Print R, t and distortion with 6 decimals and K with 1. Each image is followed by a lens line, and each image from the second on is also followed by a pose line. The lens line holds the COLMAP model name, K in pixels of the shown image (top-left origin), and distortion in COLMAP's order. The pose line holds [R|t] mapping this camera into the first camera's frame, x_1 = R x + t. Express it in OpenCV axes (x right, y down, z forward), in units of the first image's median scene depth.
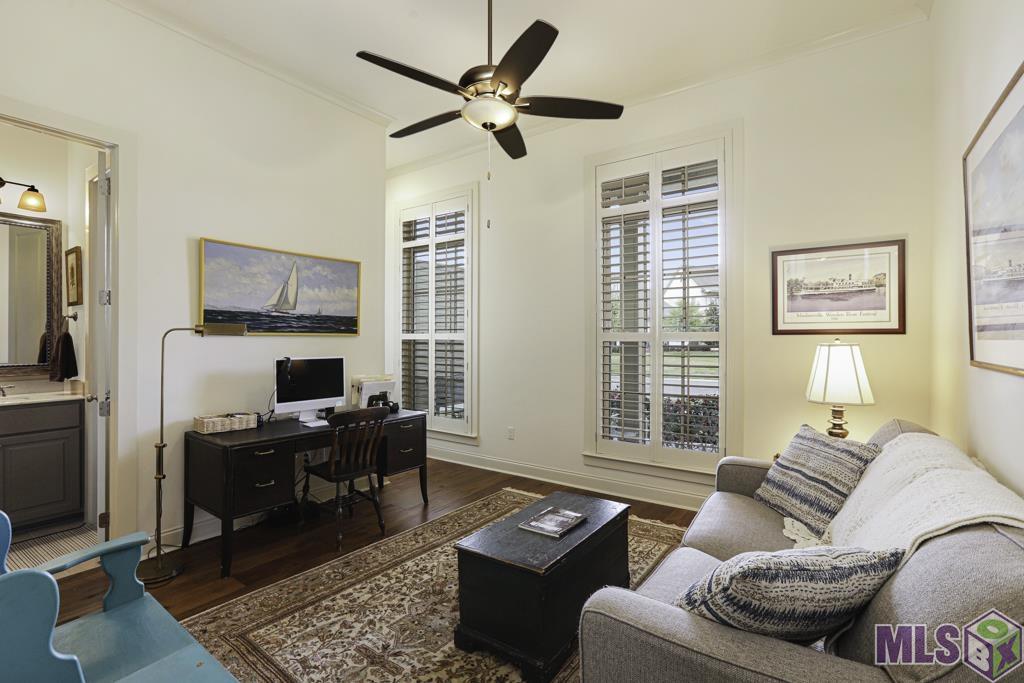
lens RADIAL K [[466.9, 0, 510.2], [0, 466.9, 327.2], [0, 0, 1]] dist [-0.009400, 0.014616]
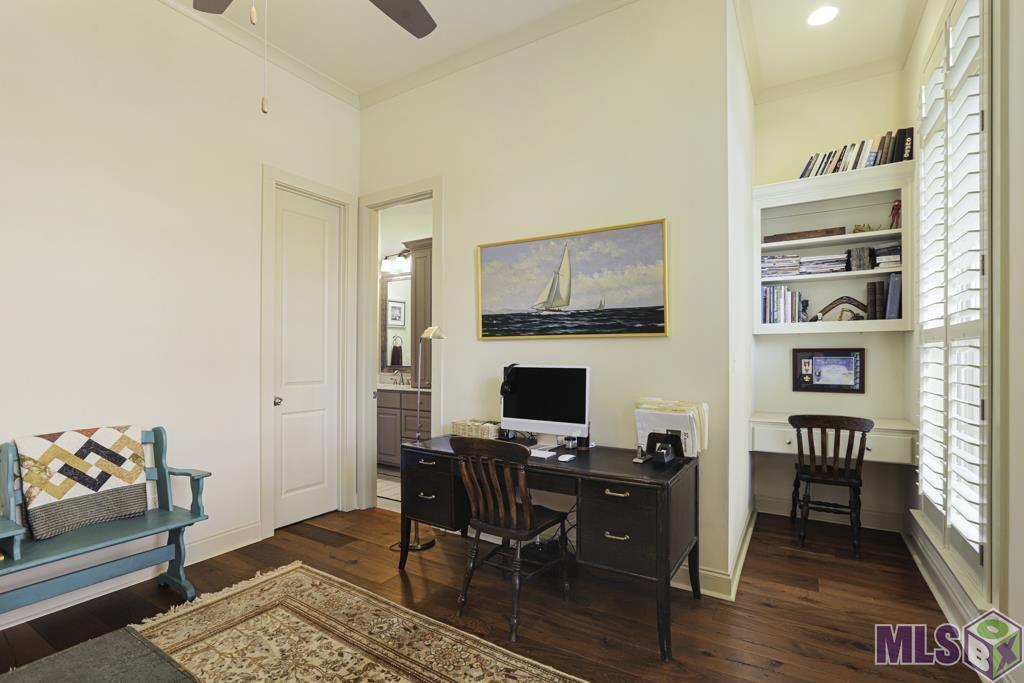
lens RADIAL K [[484.8, 0, 513.3], [0, 484.8, 349.8], [0, 0, 1]] dist [-0.044332, 0.032793]
pose [[0.071085, -0.014322, -0.997367, 0.356458], [0.021516, 0.999686, -0.012821, 0.047054], [0.997238, -0.020548, 0.071371, 0.870206]]
